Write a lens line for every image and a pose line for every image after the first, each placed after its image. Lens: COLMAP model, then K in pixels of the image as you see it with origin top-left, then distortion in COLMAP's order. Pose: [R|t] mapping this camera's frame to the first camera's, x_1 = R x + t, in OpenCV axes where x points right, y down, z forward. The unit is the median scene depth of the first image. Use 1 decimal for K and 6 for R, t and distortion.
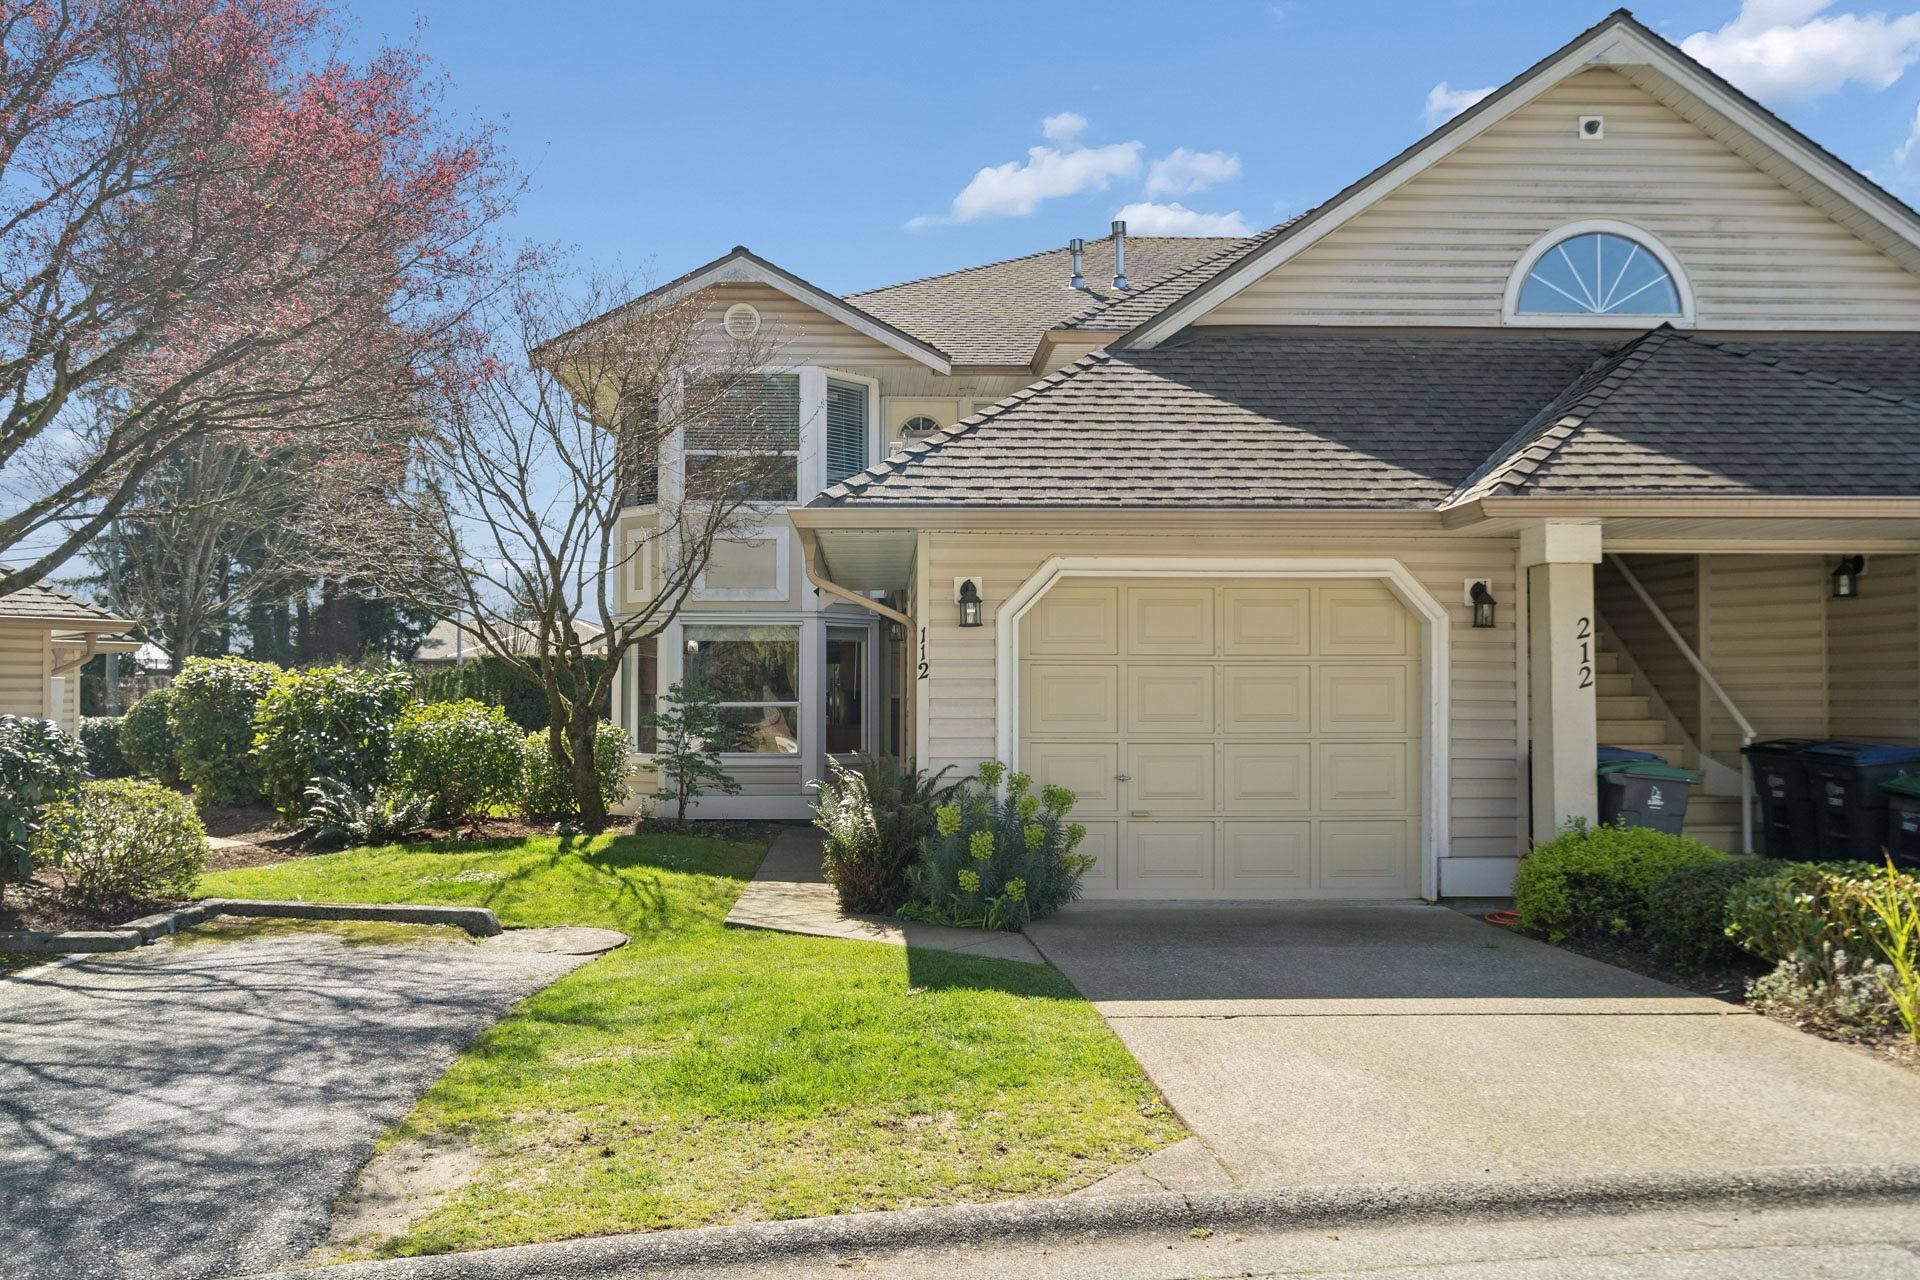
lens RADIAL K [[1547.1, 0, 955.8], [0, 1547.1, 616.4], [0, 0, 1]] dist [0.011479, 0.001731]
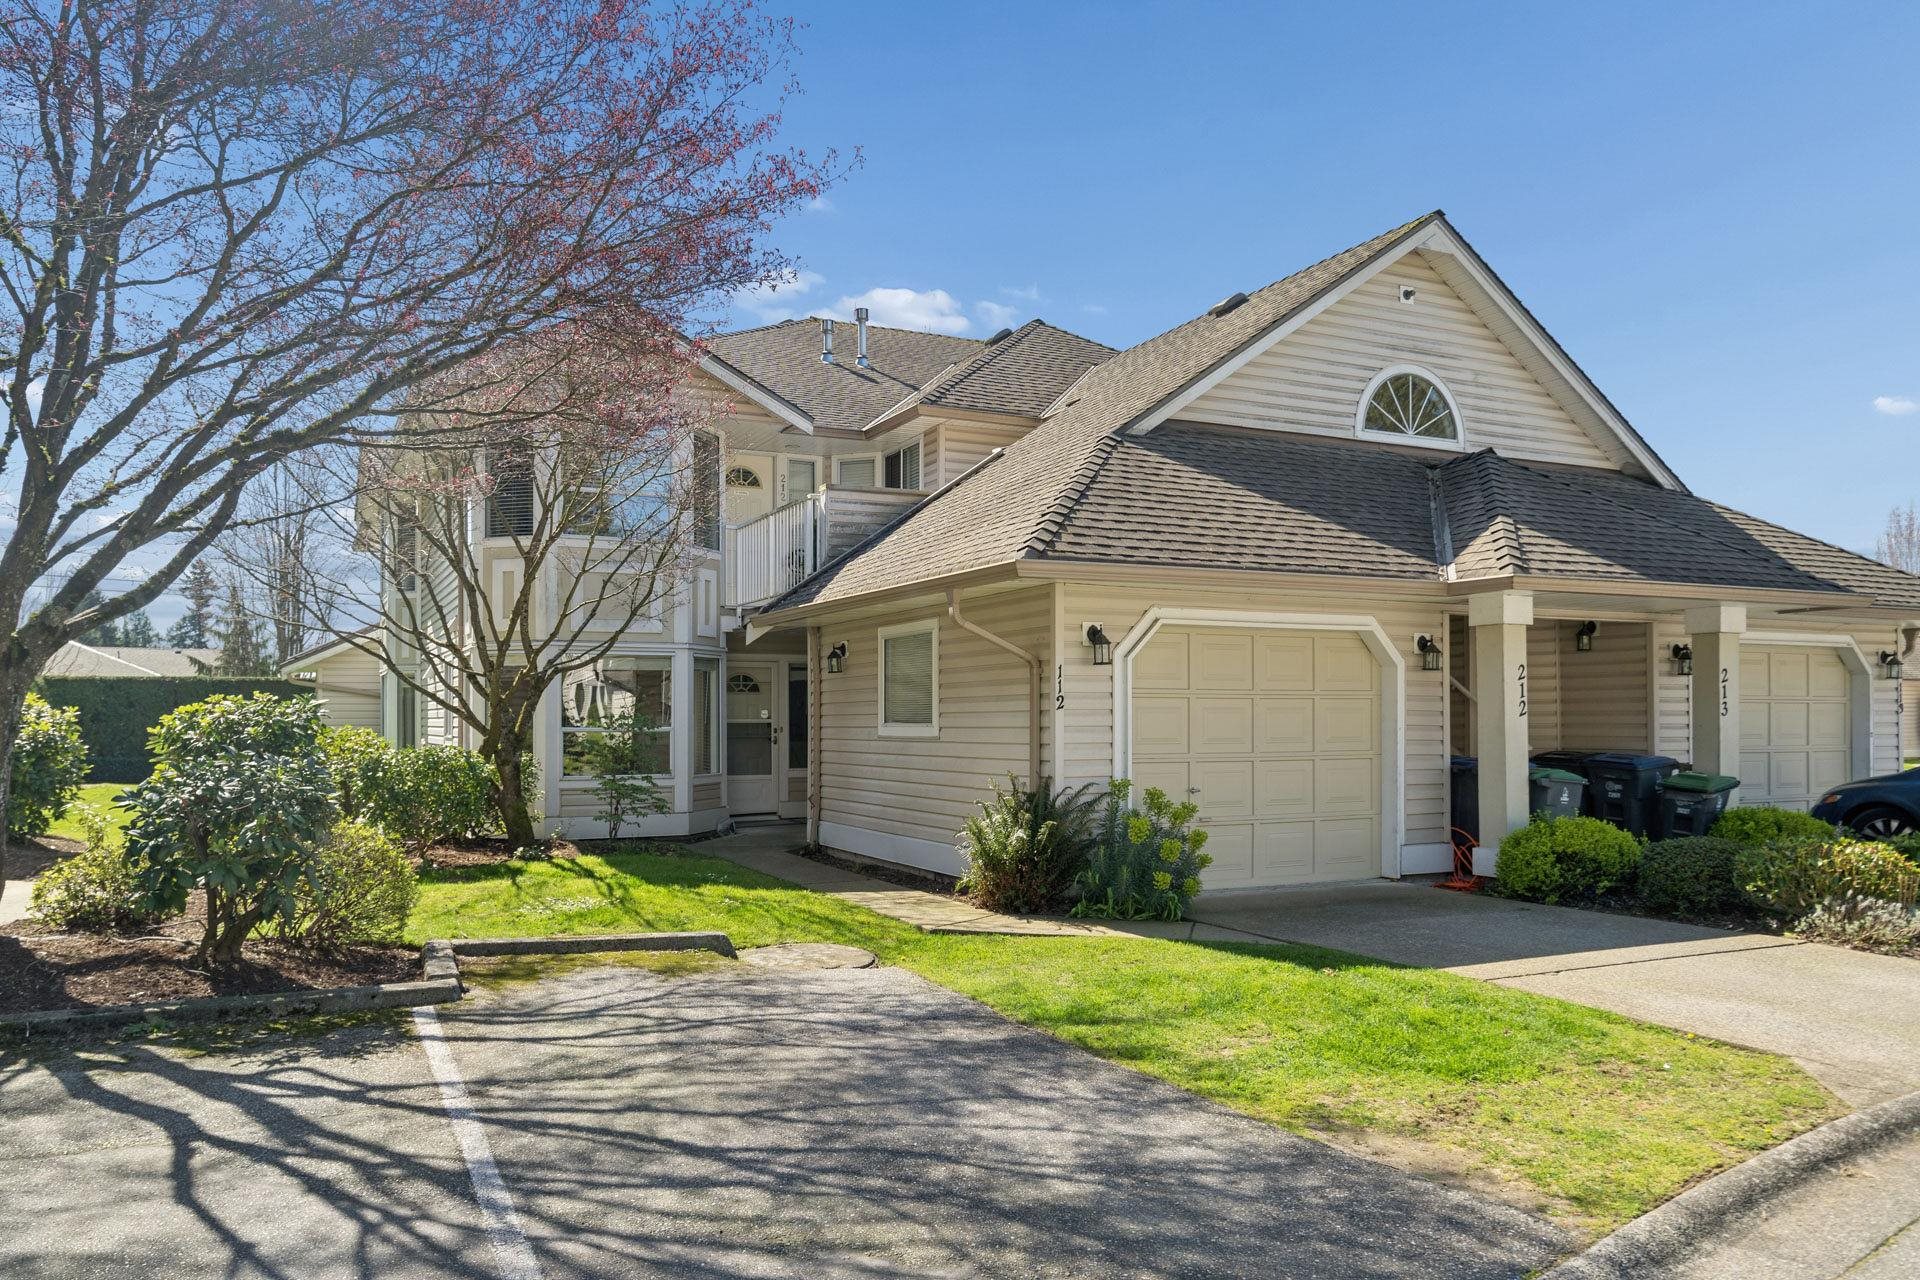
lens RADIAL K [[1338.8, 0, 964.5], [0, 1338.8, 663.7], [0, 0, 1]] dist [0.020616, 0.002892]
pose [[0.916319, 0.013427, 0.400224, -0.476921], [-0.018239, 0.999800, 0.008217, -0.000795], [-0.400034, -0.014829, 0.916380, 0.106759]]
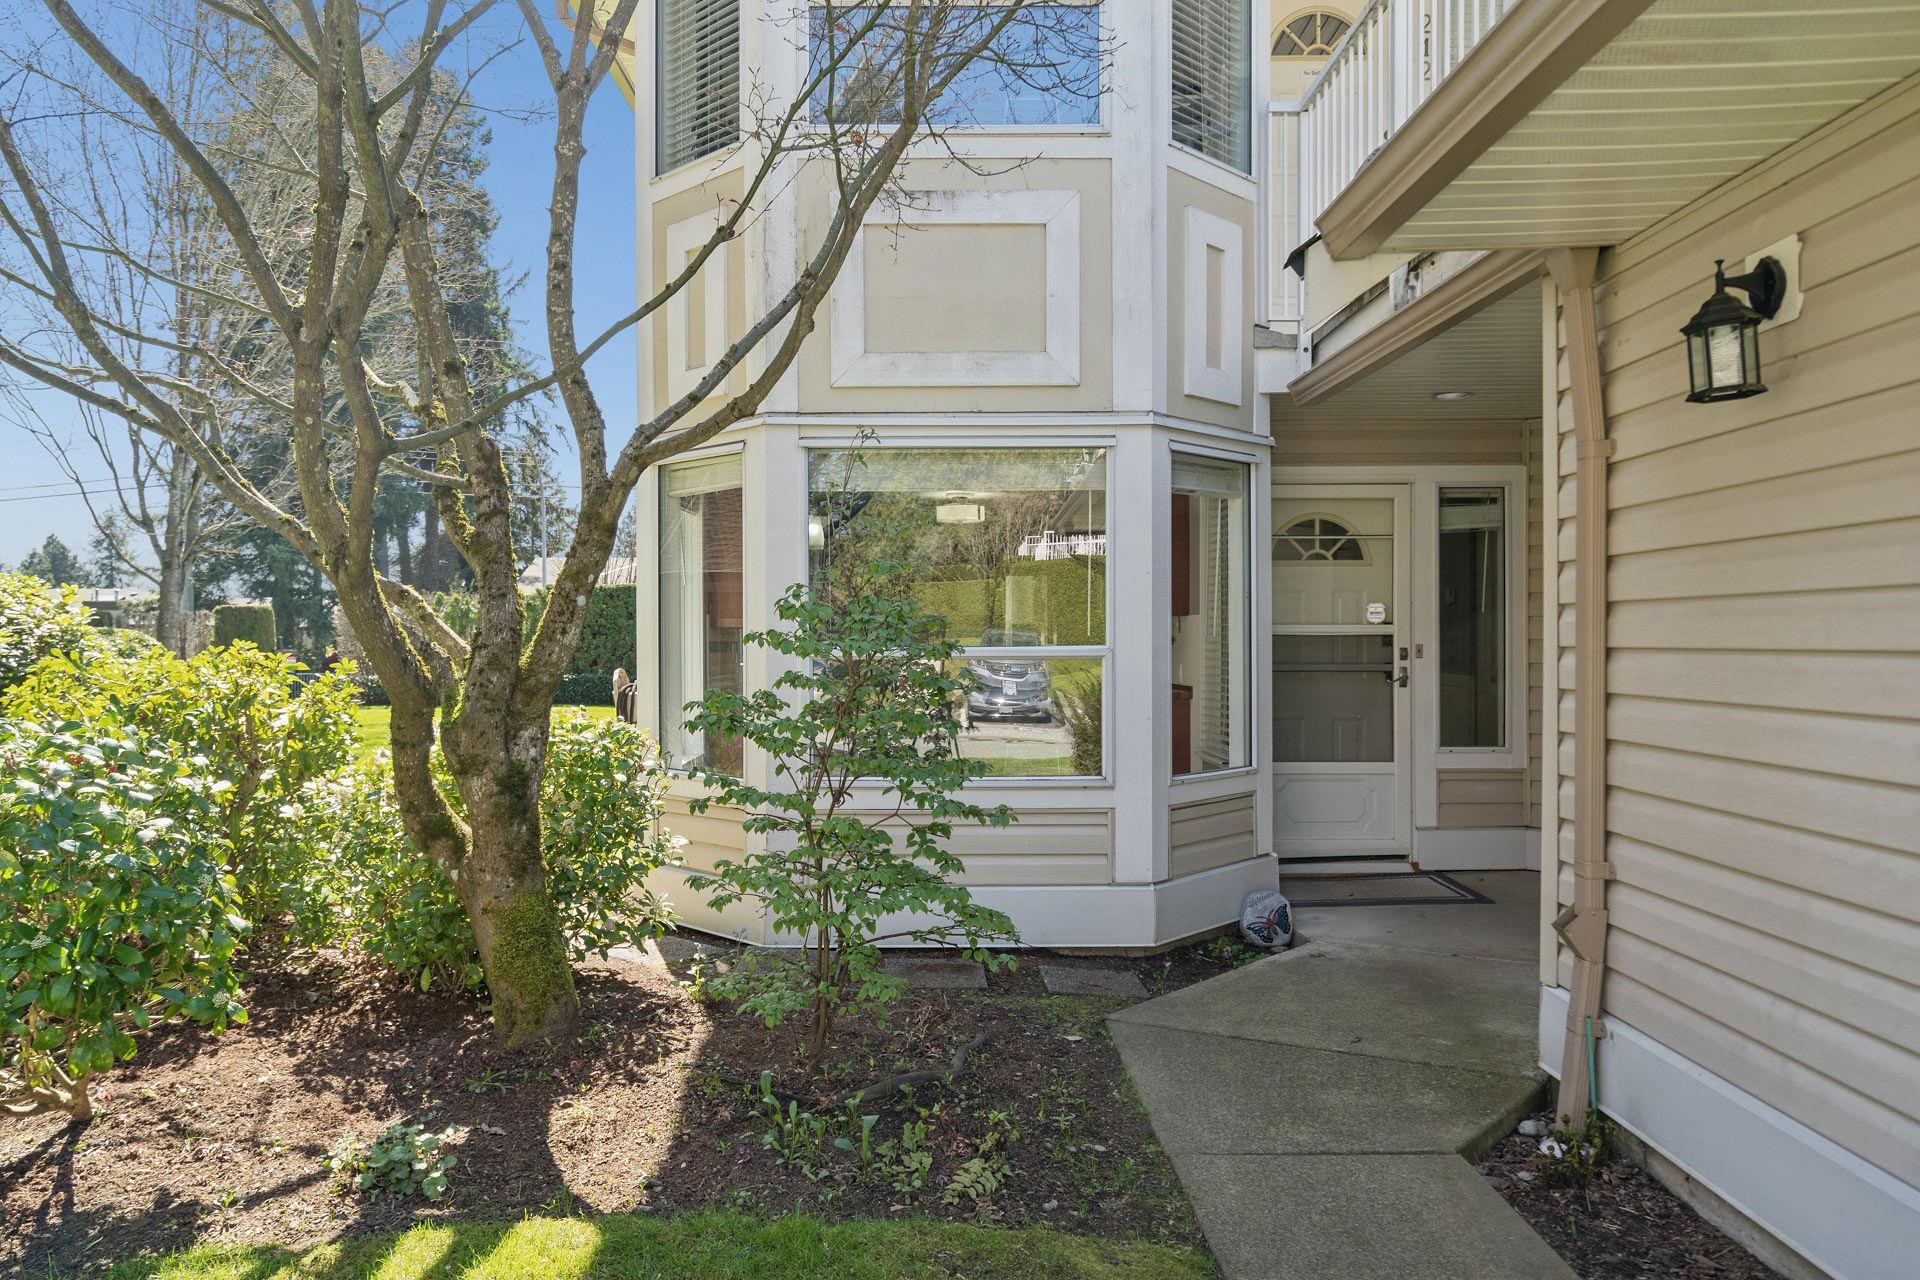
lens RADIAL K [[1338.8, 0, 964.5], [0, 1338.8, 663.7], [0, 0, 1]] dist [0.020616, 0.002892]
pose [[0.999304, -0.002539, -0.037213, -0.206213], [0.005276, 0.997271, 0.073640, 0.057273], [0.036924, -0.073786, 0.996590, 1.096302]]
